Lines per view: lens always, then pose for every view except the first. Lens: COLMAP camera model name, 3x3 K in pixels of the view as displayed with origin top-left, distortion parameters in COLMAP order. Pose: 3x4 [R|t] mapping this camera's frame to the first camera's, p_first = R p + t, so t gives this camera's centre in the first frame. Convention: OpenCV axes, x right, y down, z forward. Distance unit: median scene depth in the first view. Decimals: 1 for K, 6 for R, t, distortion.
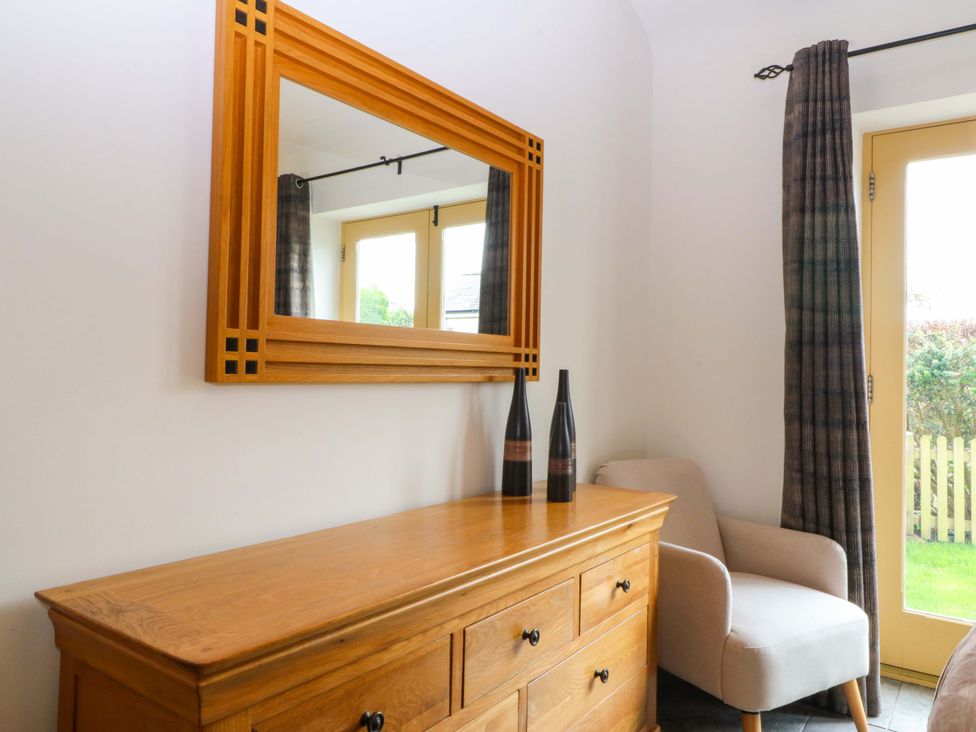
lens RADIAL K [[691.3, 0, 488.6], [0, 691.3, 353.5], [0, 0, 1]] dist [0.014349, -0.007359]
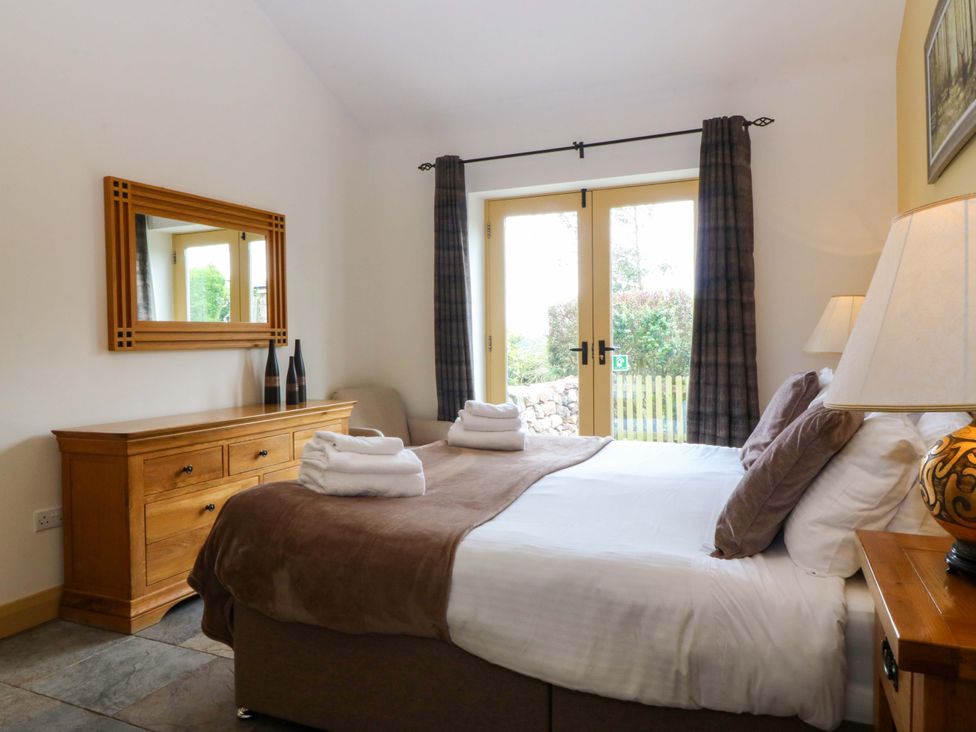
lens RADIAL K [[691.3, 0, 488.6], [0, 691.3, 353.5], [0, 0, 1]] dist [0.014349, -0.007359]
pose [[0.978731, -0.039709, 0.201266, 0.235485], [0.029872, 0.998217, 0.051679, -0.020685], [-0.202959, -0.044568, 0.978172, -0.975255]]
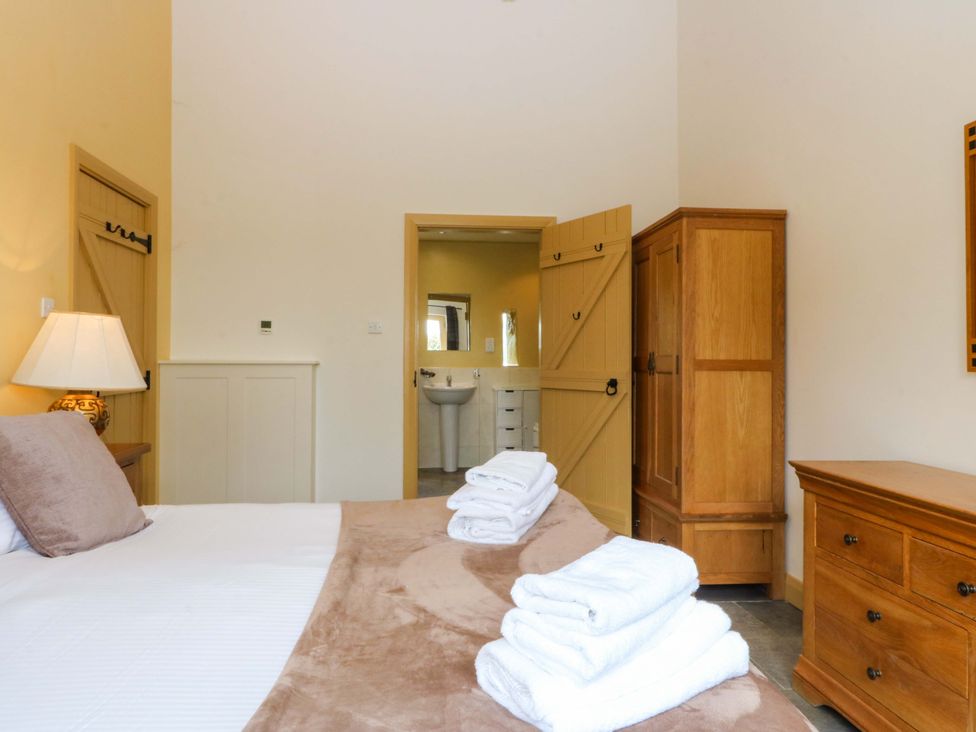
lens RADIAL K [[691.3, 0, 488.6], [0, 691.3, 353.5], [0, 0, 1]] dist [0.014349, -0.007359]
pose [[-0.740046, -0.030383, -0.671869, 0.943510], [-0.003749, 0.999150, -0.041053, 0.042139], [0.672546, -0.027863, -0.739531, 0.832618]]
